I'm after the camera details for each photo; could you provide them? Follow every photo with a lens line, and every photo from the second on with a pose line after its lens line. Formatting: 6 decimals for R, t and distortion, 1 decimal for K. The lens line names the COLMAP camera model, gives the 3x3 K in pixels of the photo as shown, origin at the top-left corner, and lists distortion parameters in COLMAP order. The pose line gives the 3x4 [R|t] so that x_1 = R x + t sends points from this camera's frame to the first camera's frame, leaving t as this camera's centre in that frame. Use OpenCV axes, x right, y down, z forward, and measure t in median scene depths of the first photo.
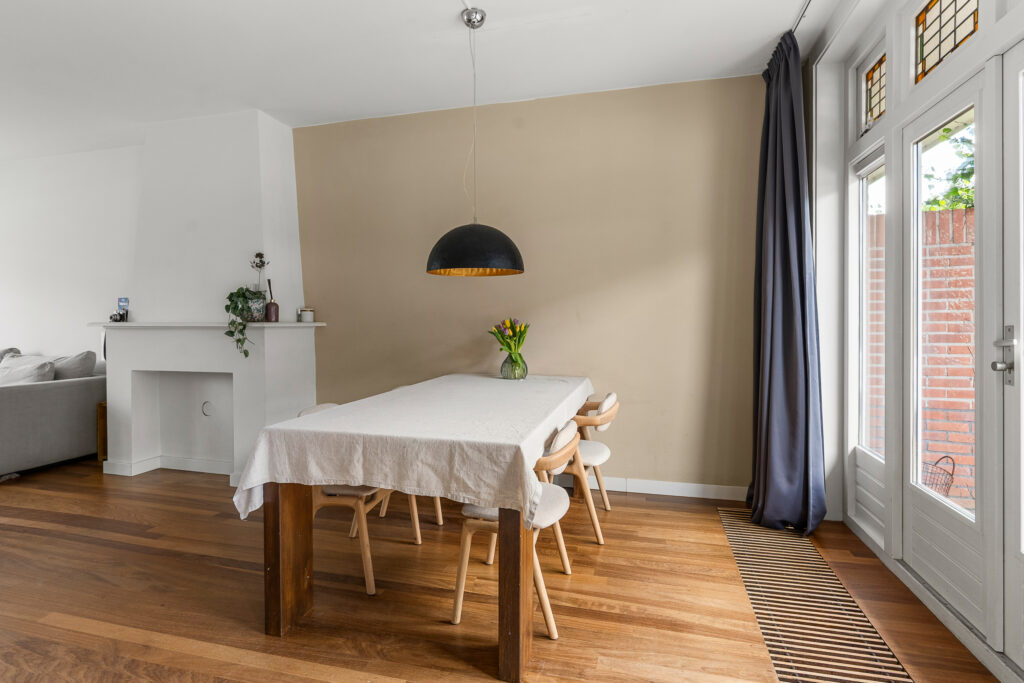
lens RADIAL K [[512.7, 0, 511.6], [0, 512.7, 317.4], [0, 0, 1]] dist [-0.008289, 0.001148]
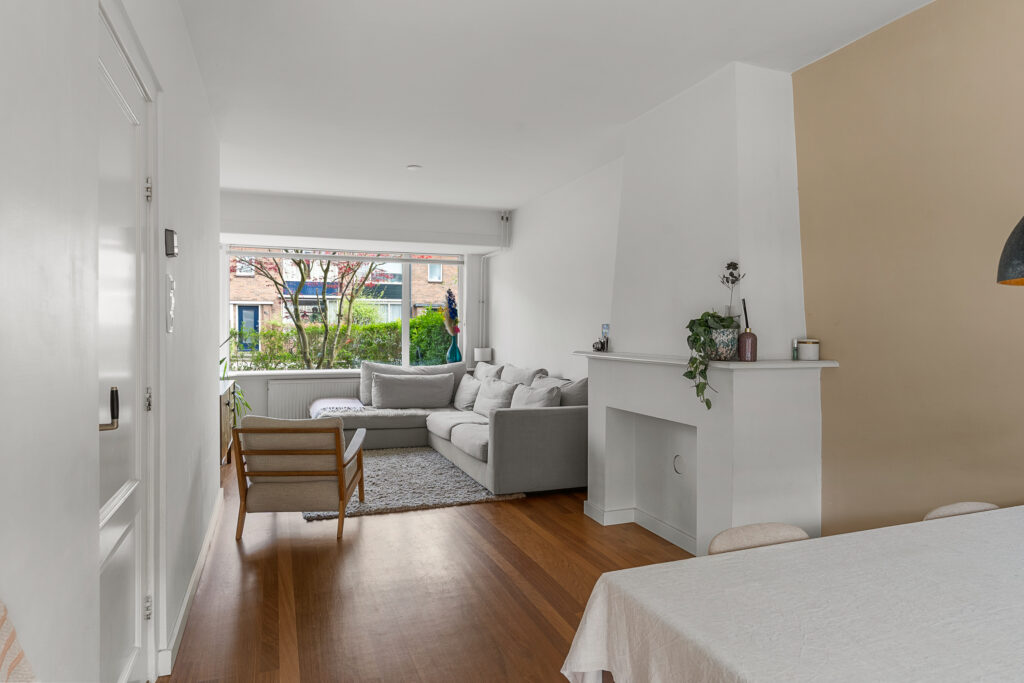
lens RADIAL K [[602.7, 0, 501.2], [0, 602.7, 332.0], [0, 0, 1]] dist [-0.006614, -0.000774]
pose [[0.577173, 0.008453, -0.816578, 0.005188], [-0.005333, 0.999964, 0.006581, -0.033402], [0.816604, 0.000557, 0.577197, 0.255954]]
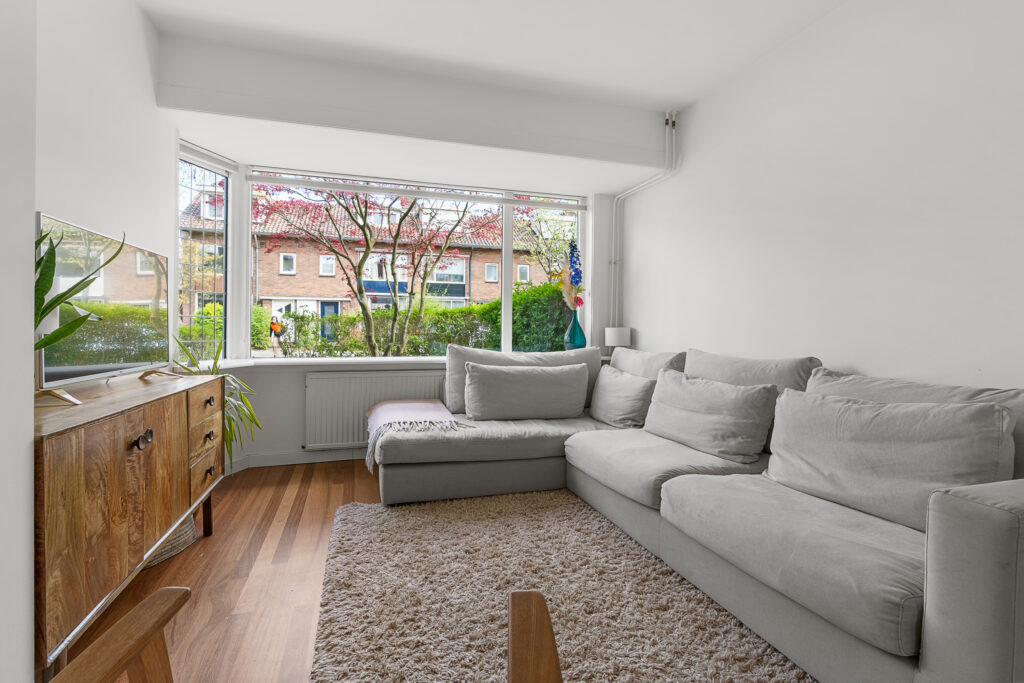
lens RADIAL K [[467.2, 0, 509.5], [0, 467.2, 334.8], [0, 0, 1]] dist [-0.006304, 0.000387]
pose [[0.538419, 0.019032, -0.842463, -0.943395], [-0.009142, 0.999818, 0.016744, 0.038443], [0.842628, -0.001314, 0.538495, 0.590308]]
